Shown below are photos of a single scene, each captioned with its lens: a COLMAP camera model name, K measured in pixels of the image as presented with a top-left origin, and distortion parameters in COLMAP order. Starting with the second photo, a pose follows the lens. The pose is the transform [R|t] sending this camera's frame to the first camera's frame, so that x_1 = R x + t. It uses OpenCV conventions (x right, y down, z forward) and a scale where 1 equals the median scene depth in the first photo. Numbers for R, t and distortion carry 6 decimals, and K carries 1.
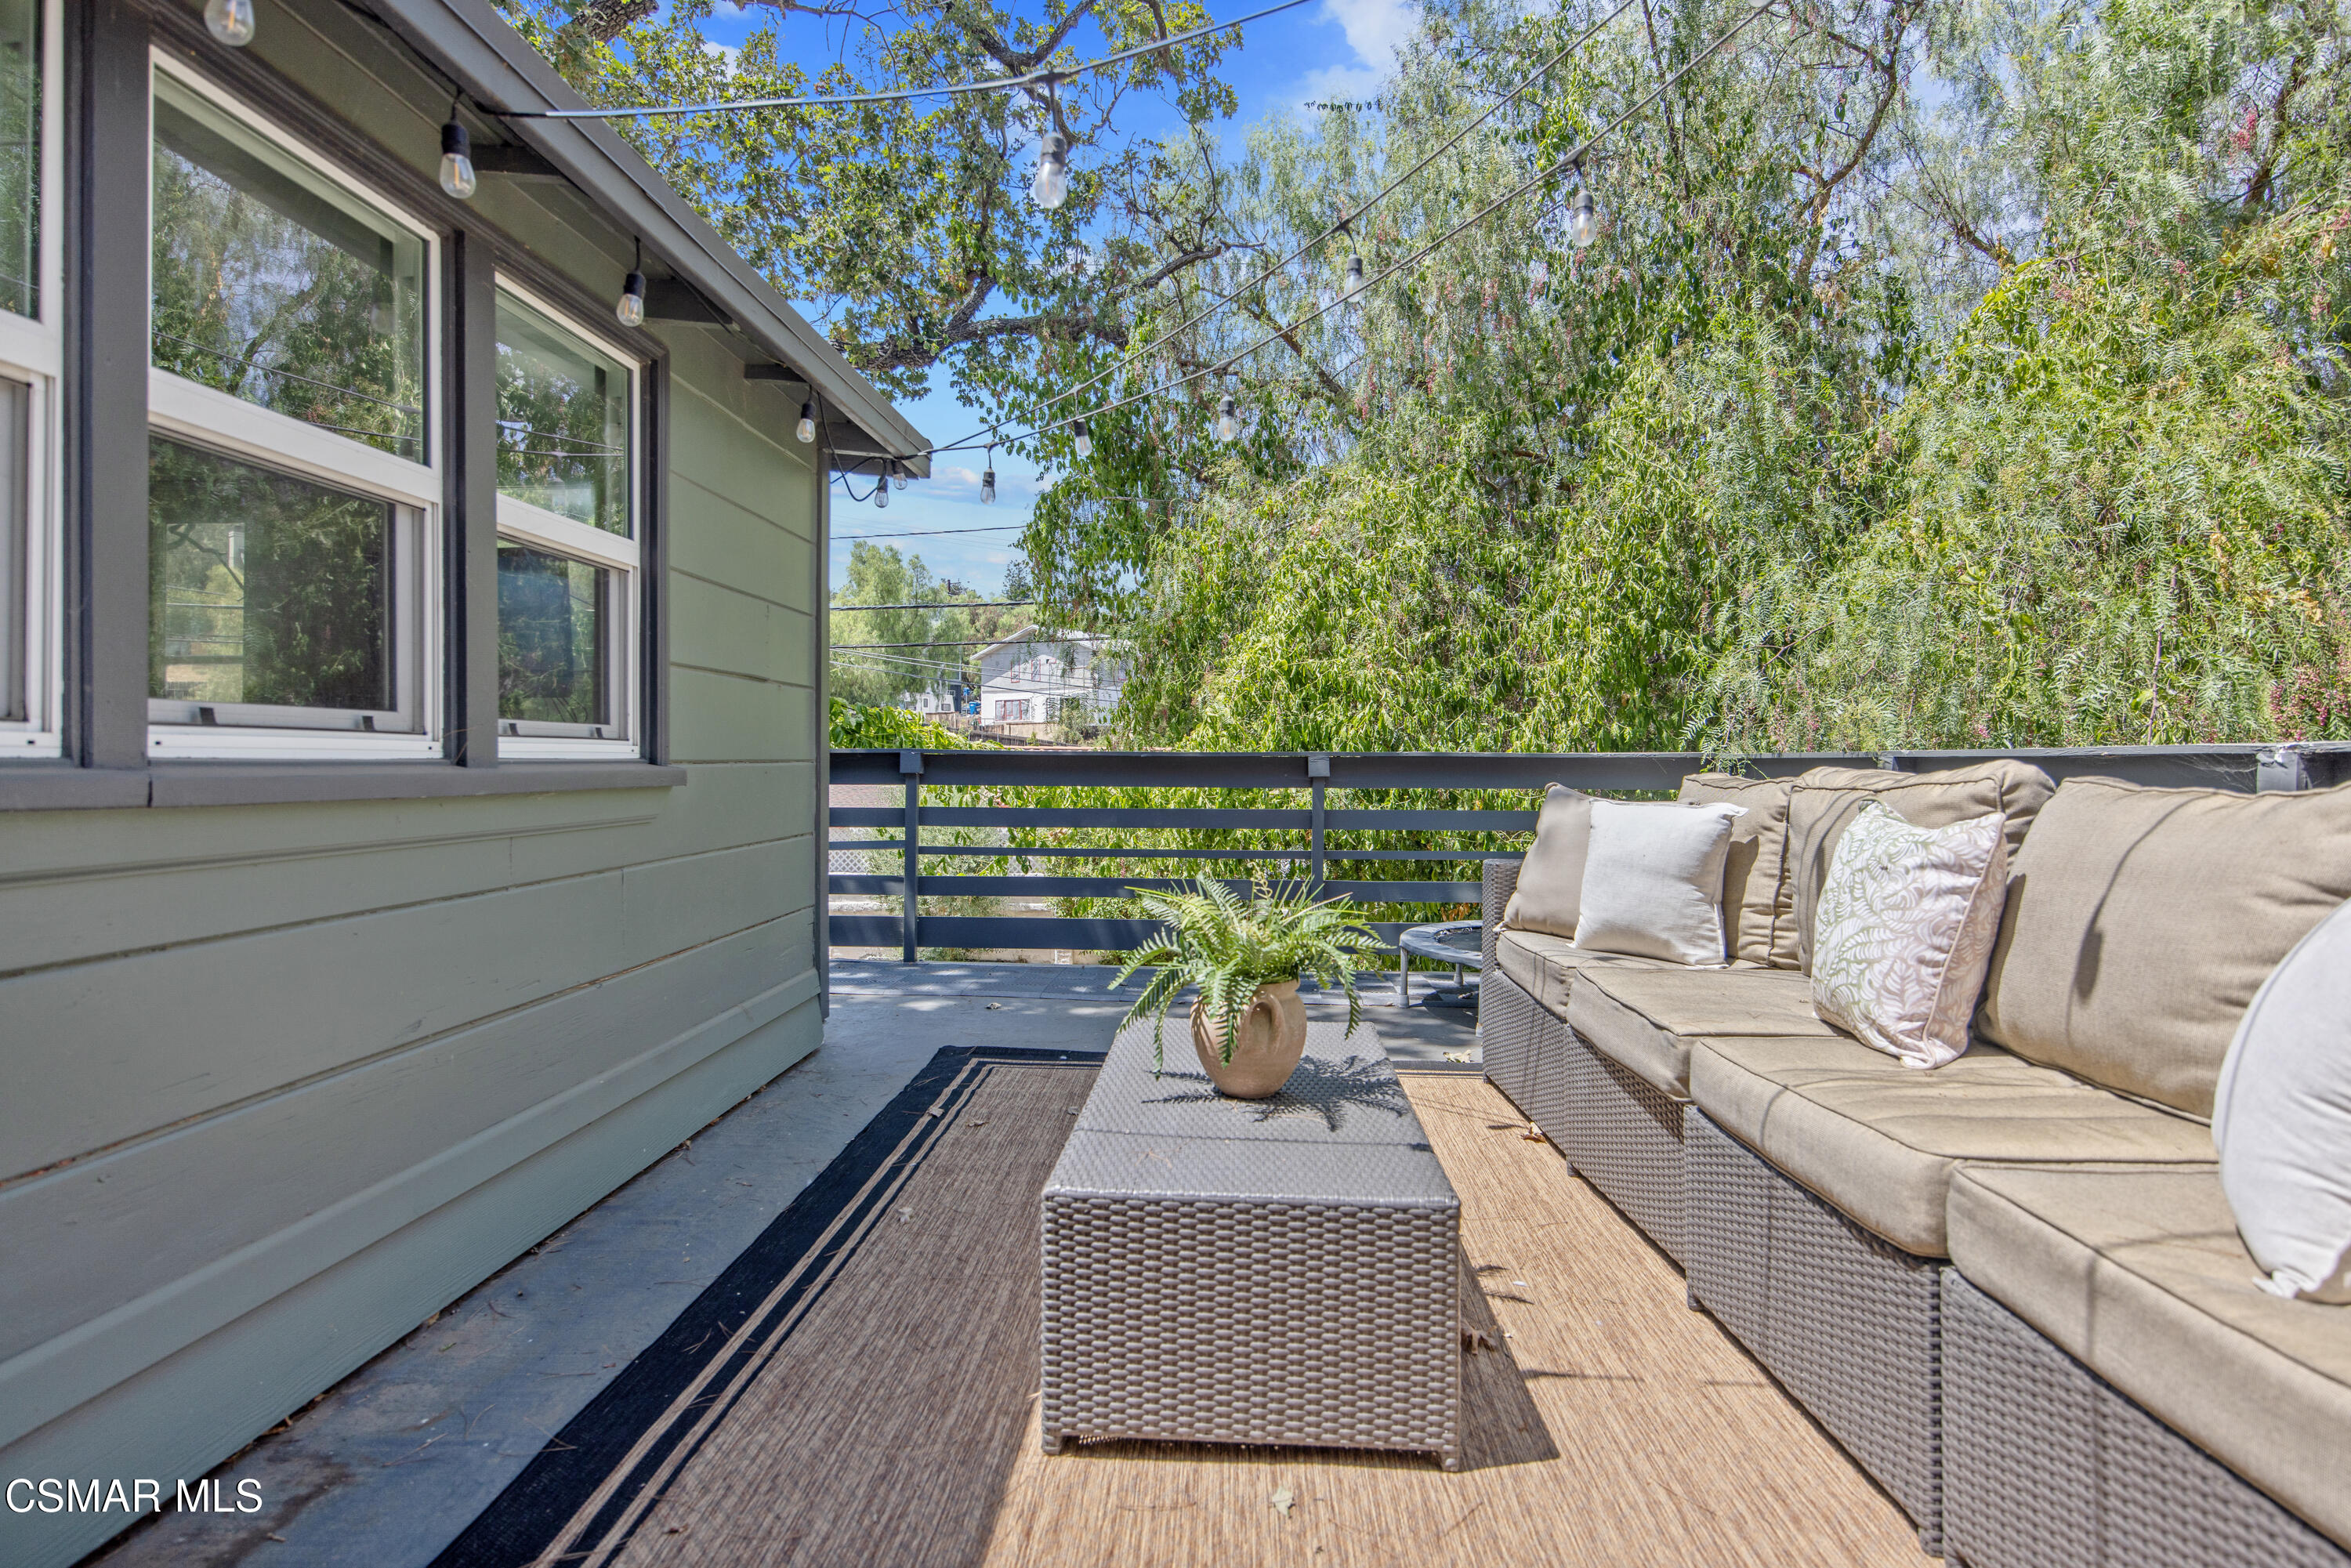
lens RADIAL K [[1215.3, 0, 1198.1], [0, 1215.3, 764.1], [0, 0, 1]] dist [-0.011465, 0.002934]
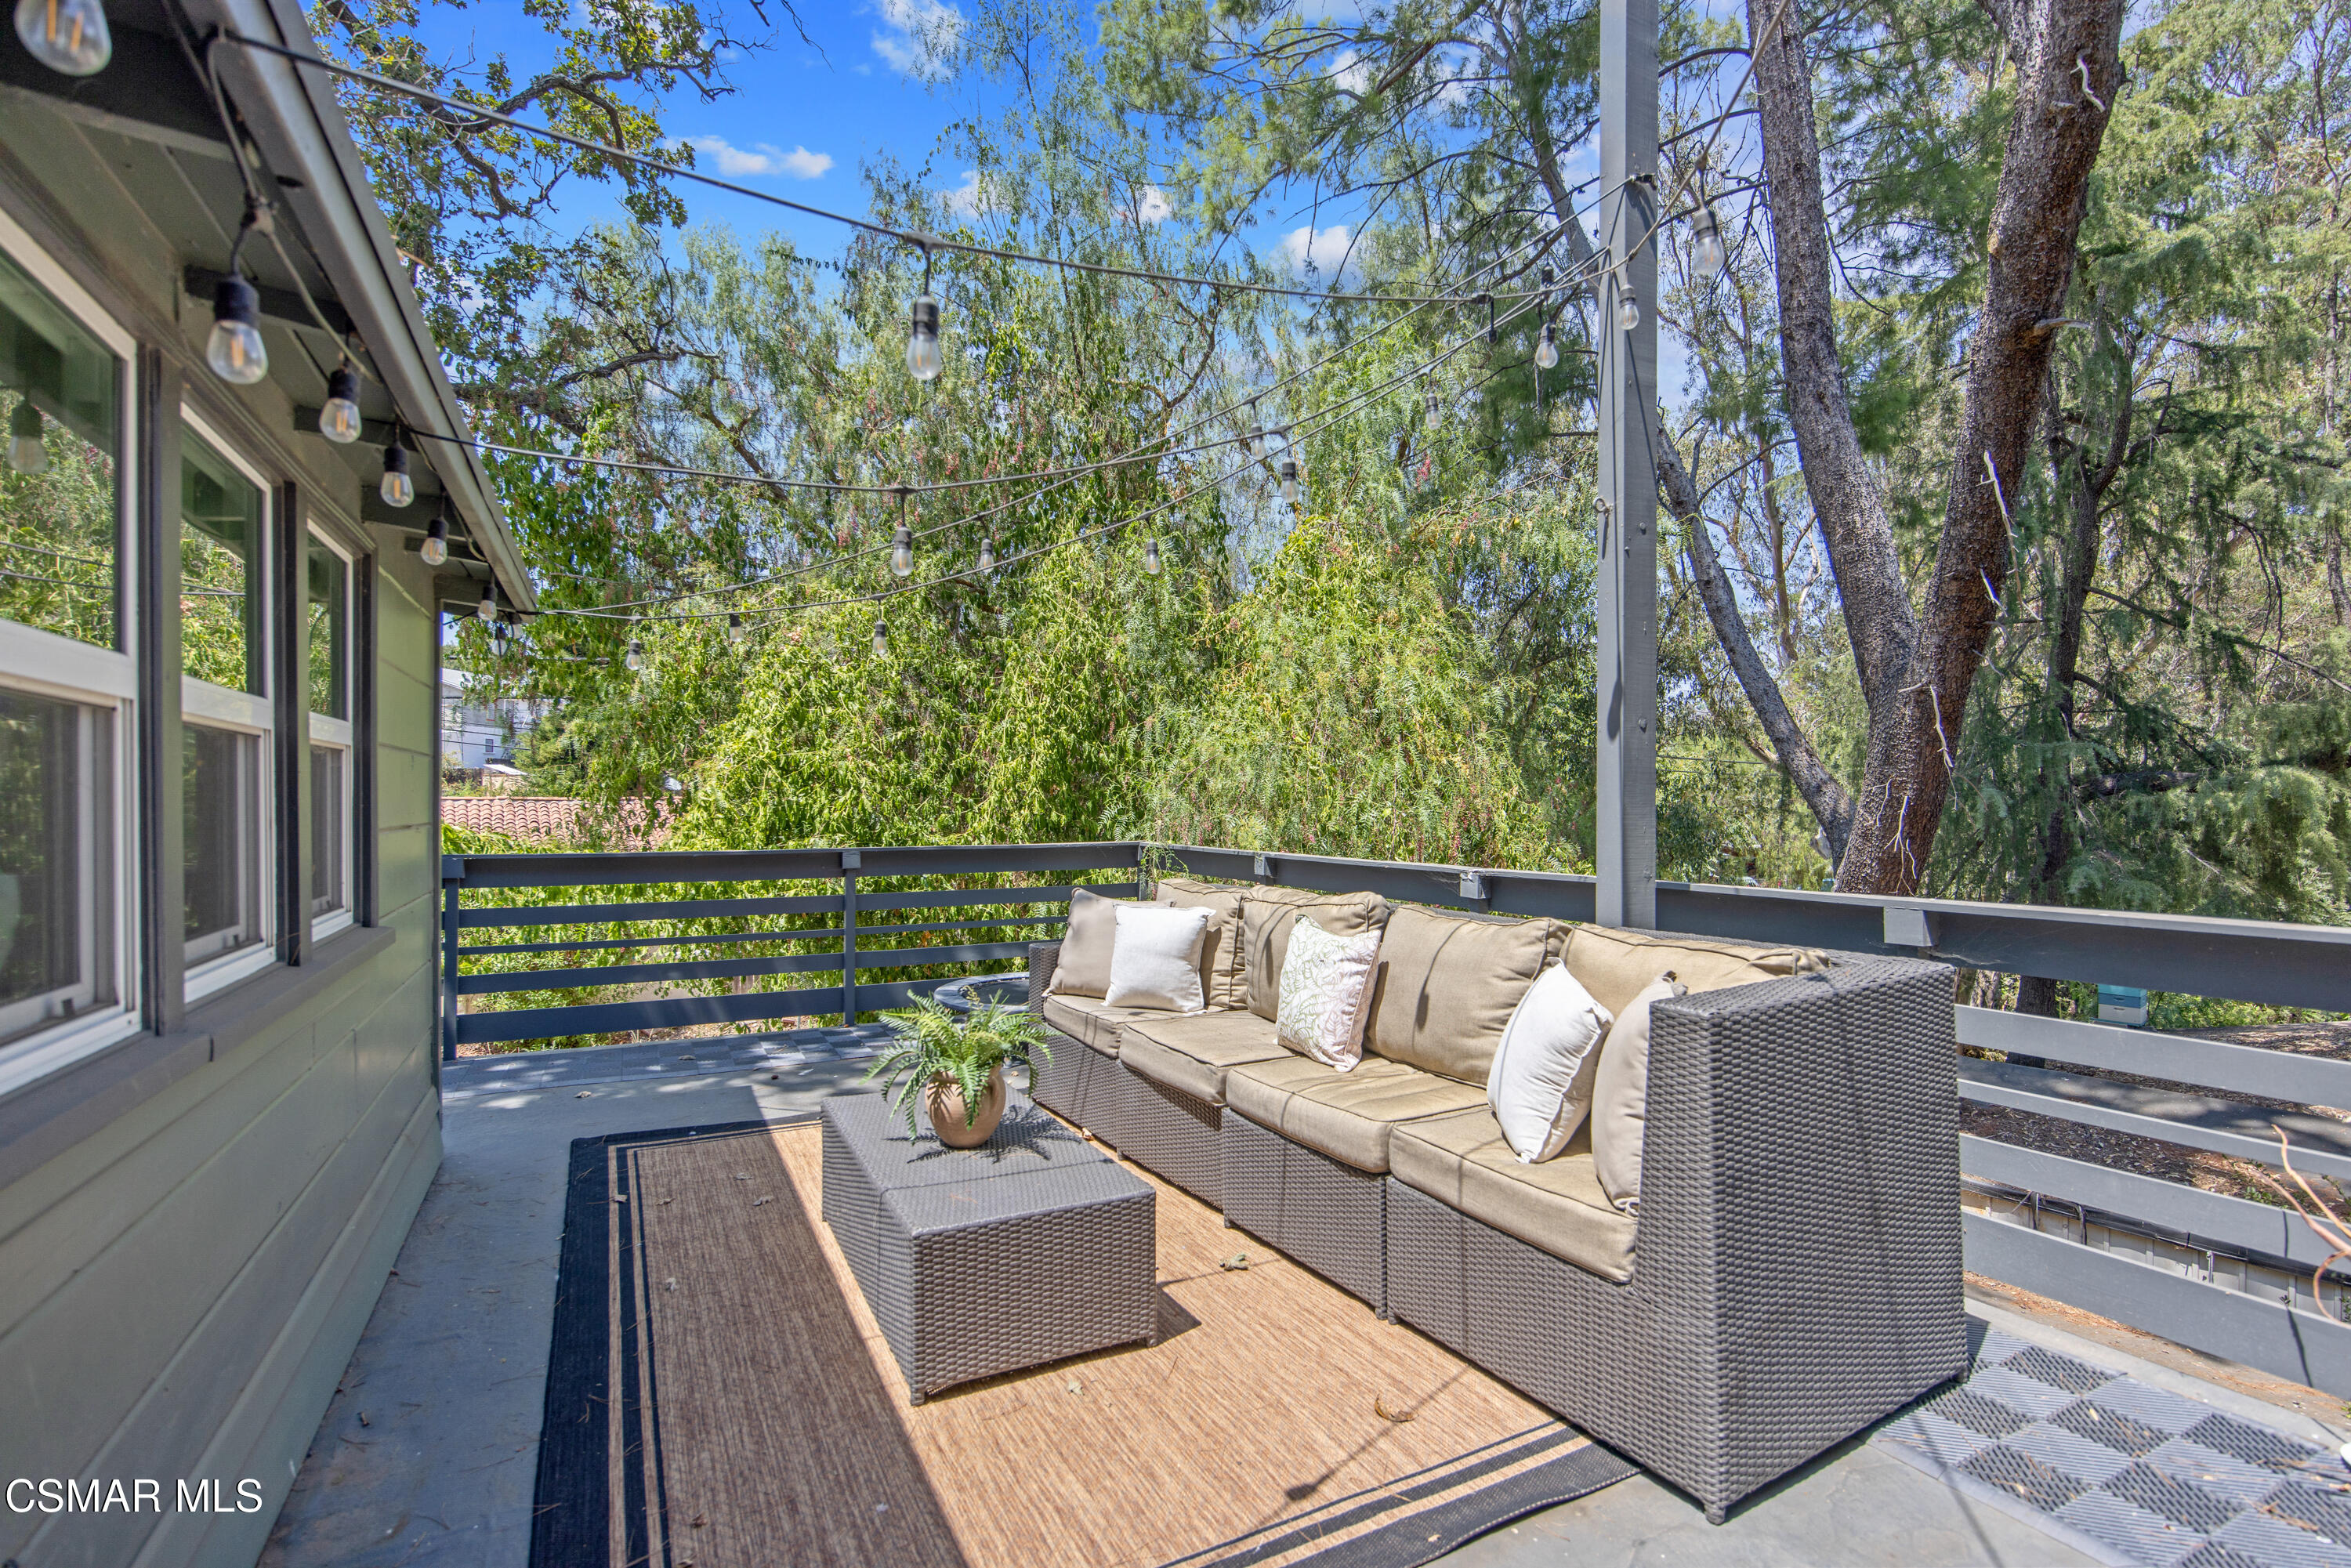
lens RADIAL K [[1061.8, 0, 1195.8], [0, 1061.8, 808.2], [0, 0, 1]] dist [-0.017437, 0.000348]
pose [[0.856304, -0.004991, 0.516448, -0.154078], [0.001088, 0.999969, 0.007860, -0.058044], [-0.516471, -0.006169, 0.856282, -0.094466]]
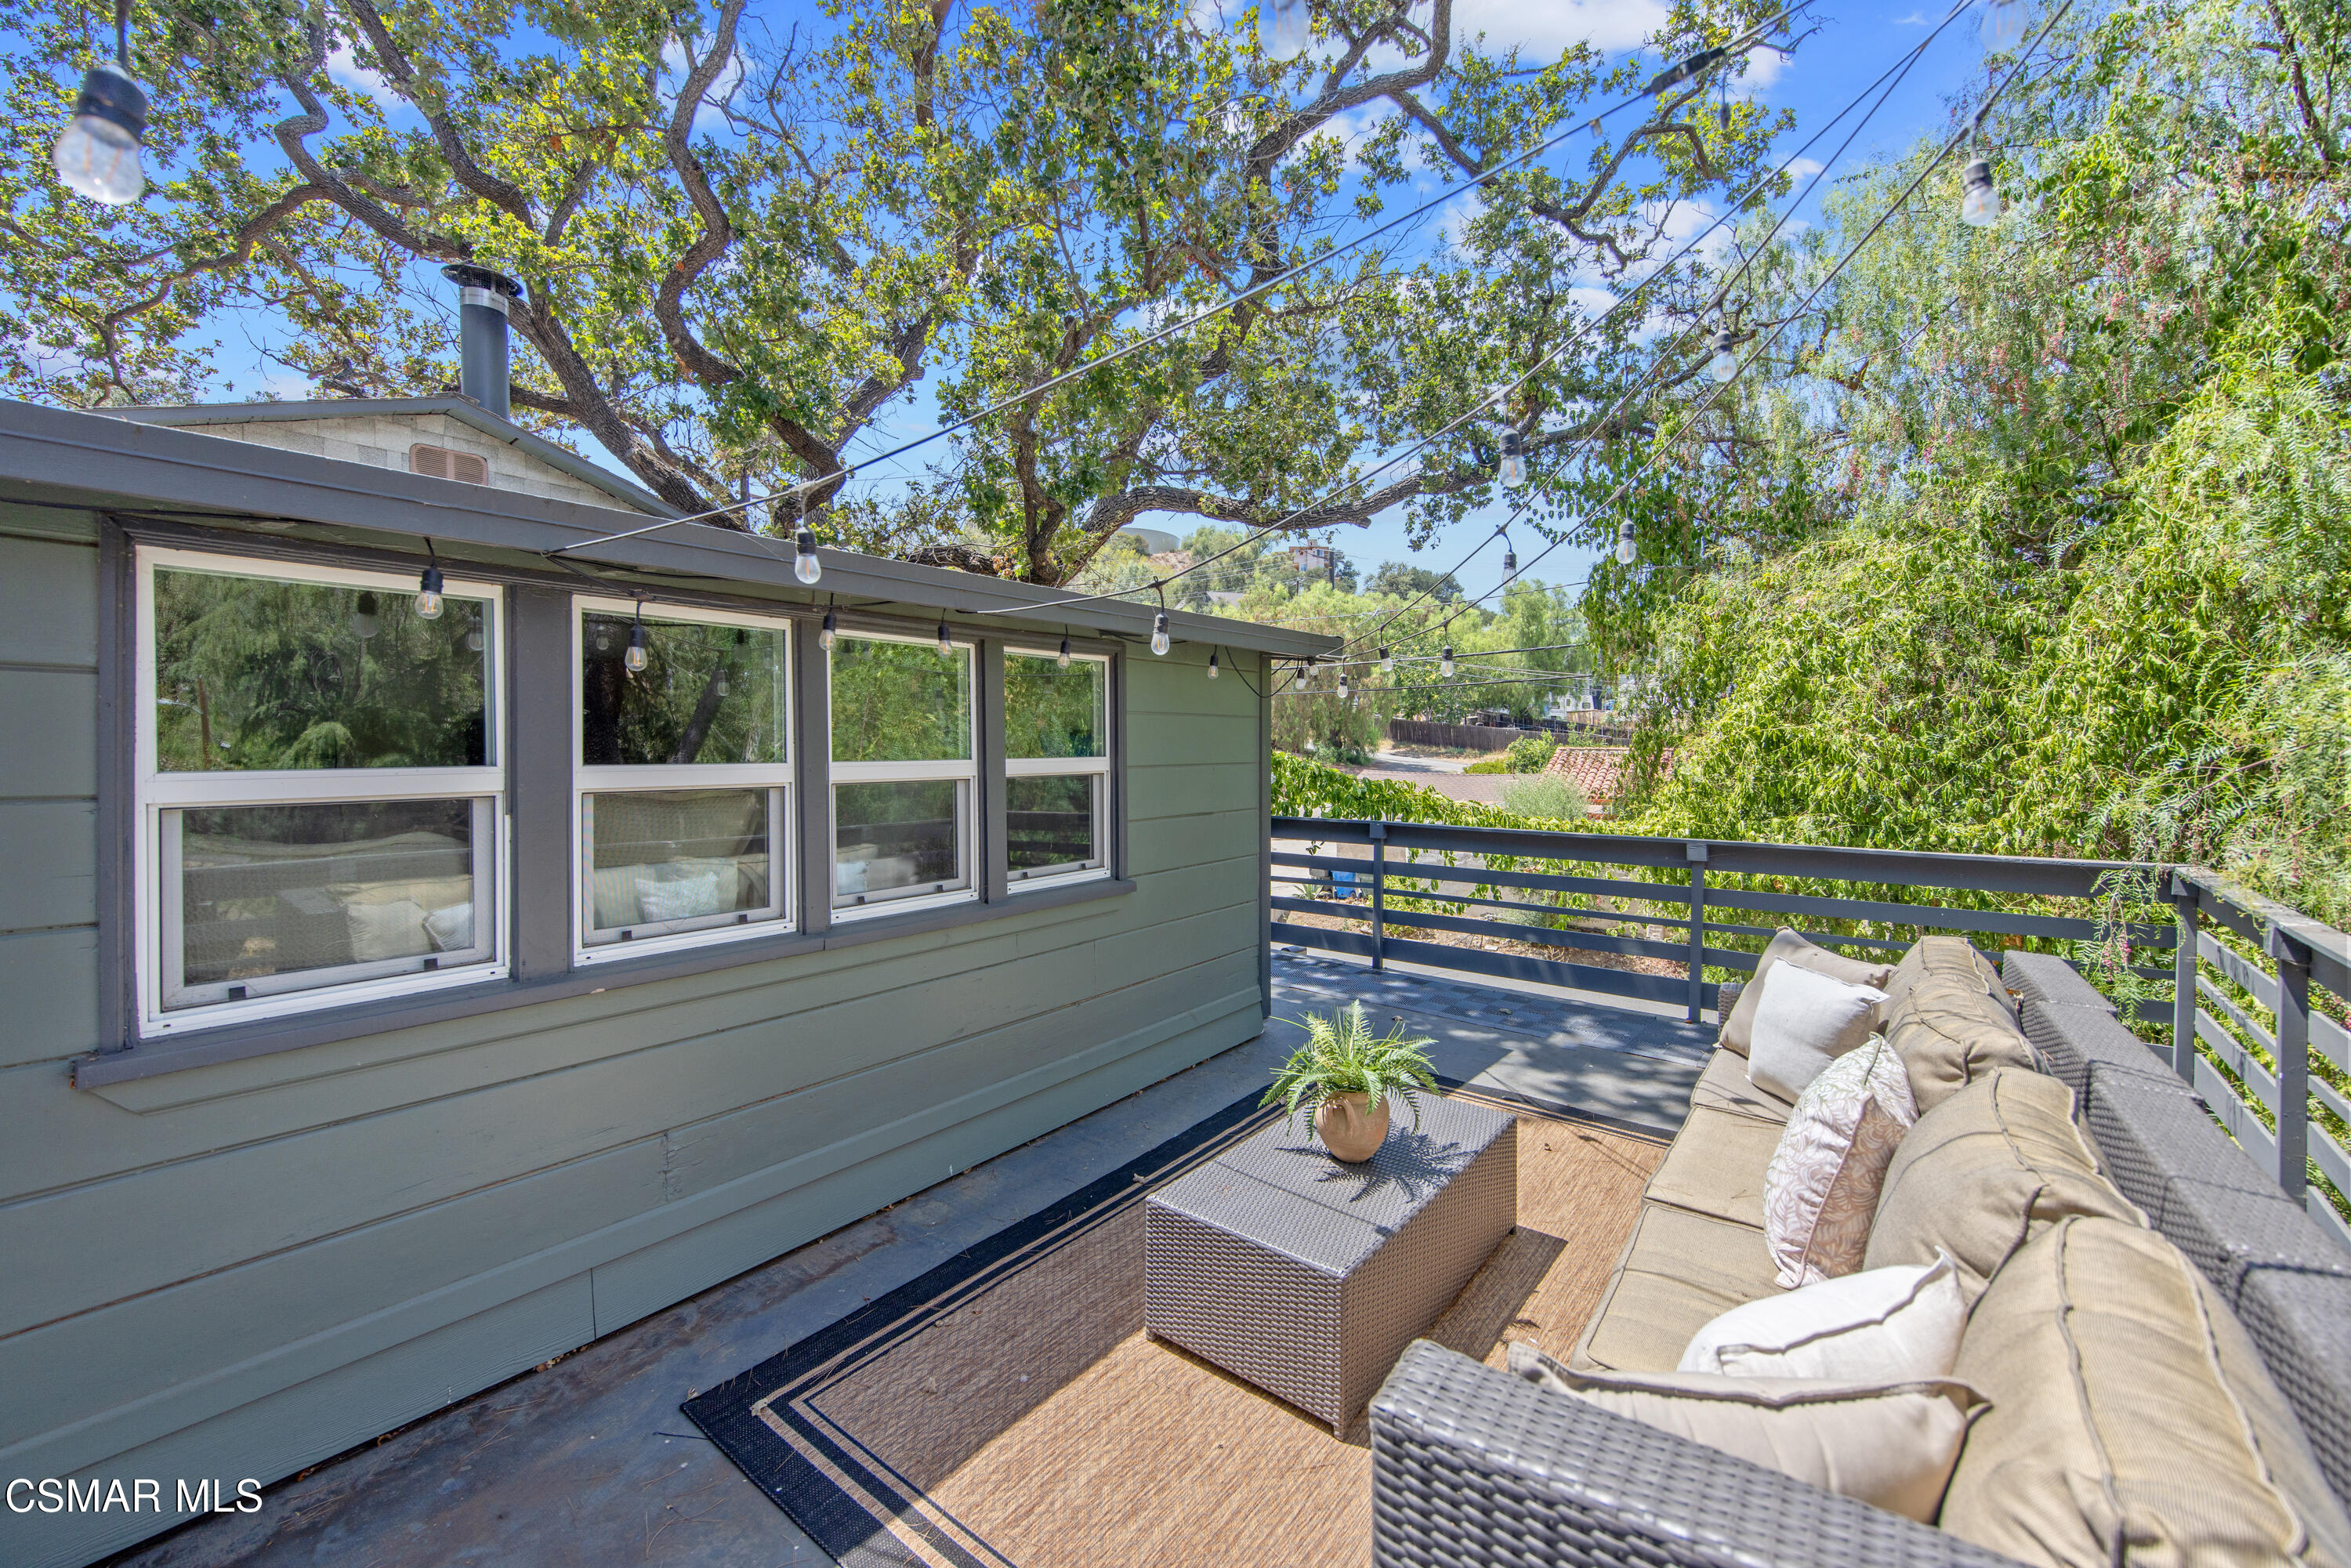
lens RADIAL K [[958.8, 0, 1200.2], [0, 958.8, 766.8], [0, 0, 1]] dist [0.007982, -0.000820]
pose [[0.819563, 0.016682, -0.572746, 0.235484], [-0.001177, 0.999623, 0.027431, -0.105767], [0.572988, -0.021808, 0.819274, -0.042729]]
